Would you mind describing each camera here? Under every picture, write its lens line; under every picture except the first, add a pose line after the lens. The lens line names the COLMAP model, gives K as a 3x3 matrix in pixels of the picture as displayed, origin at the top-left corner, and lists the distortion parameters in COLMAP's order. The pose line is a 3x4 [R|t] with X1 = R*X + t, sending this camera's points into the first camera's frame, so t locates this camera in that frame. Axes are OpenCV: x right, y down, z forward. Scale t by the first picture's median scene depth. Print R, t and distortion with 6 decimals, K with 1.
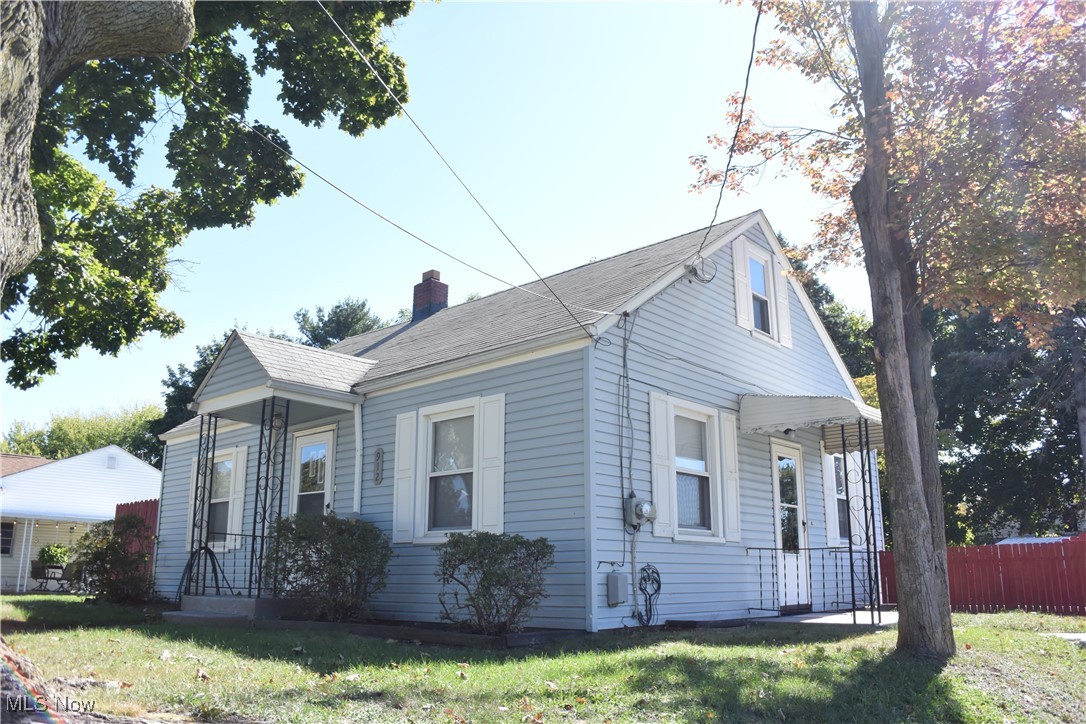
lens RADIAL K [[858.4, 0, 537.4], [0, 858.4, 364.2], [0, 0, 1]] dist [-0.097141, 0.043326]
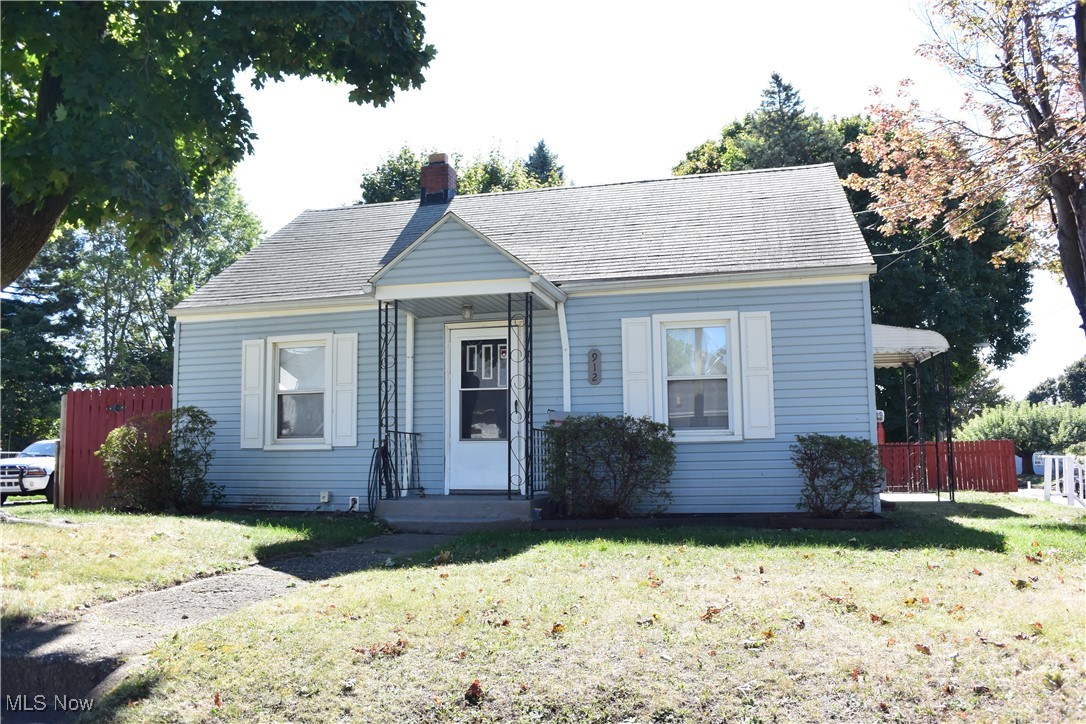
lens RADIAL K [[858.4, 0, 552.6], [0, 858.4, 362.1], [0, 0, 1]] dist [-0.097141, 0.043326]
pose [[0.873928, 0.044639, 0.484002, -0.751948], [-0.107990, 0.988718, 0.103803, 0.013330], [-0.473908, -0.142984, 0.868889, 0.139592]]
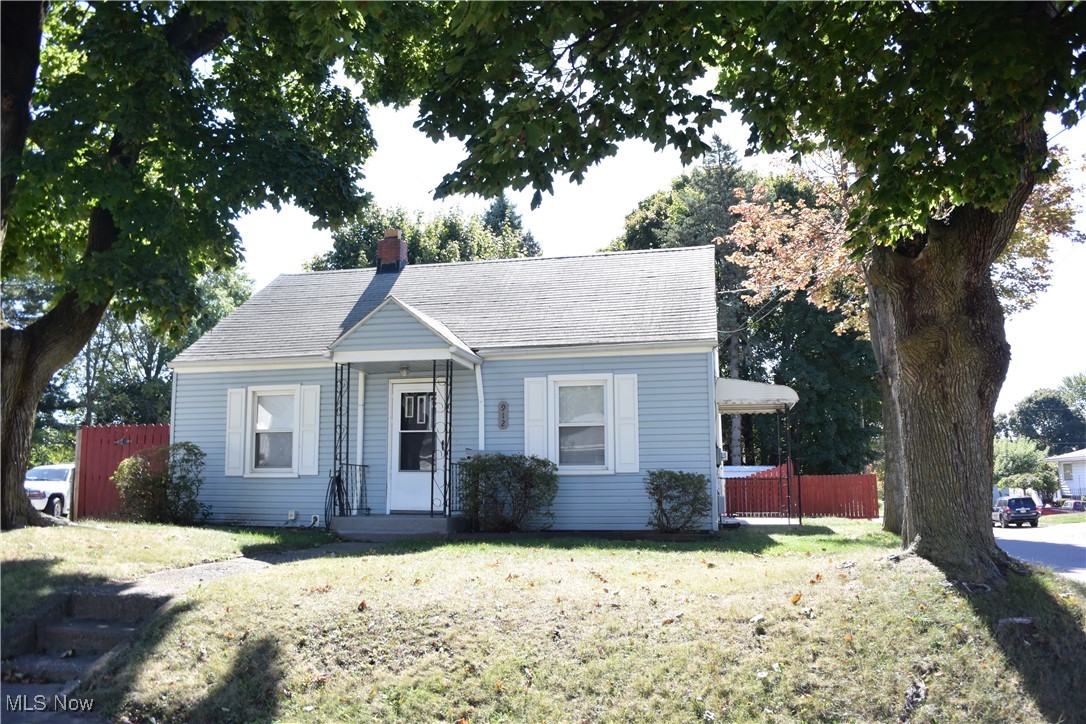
lens RADIAL K [[858.4, 0, 535.0], [0, 858.4, 357.4], [0, 0, 1]] dist [-0.097141, 0.043326]
pose [[0.868542, 0.072337, 0.490308, -0.824060], [-0.118462, 0.990916, 0.063654, -0.060128], [-0.481249, -0.113369, 0.869222, -0.163156]]
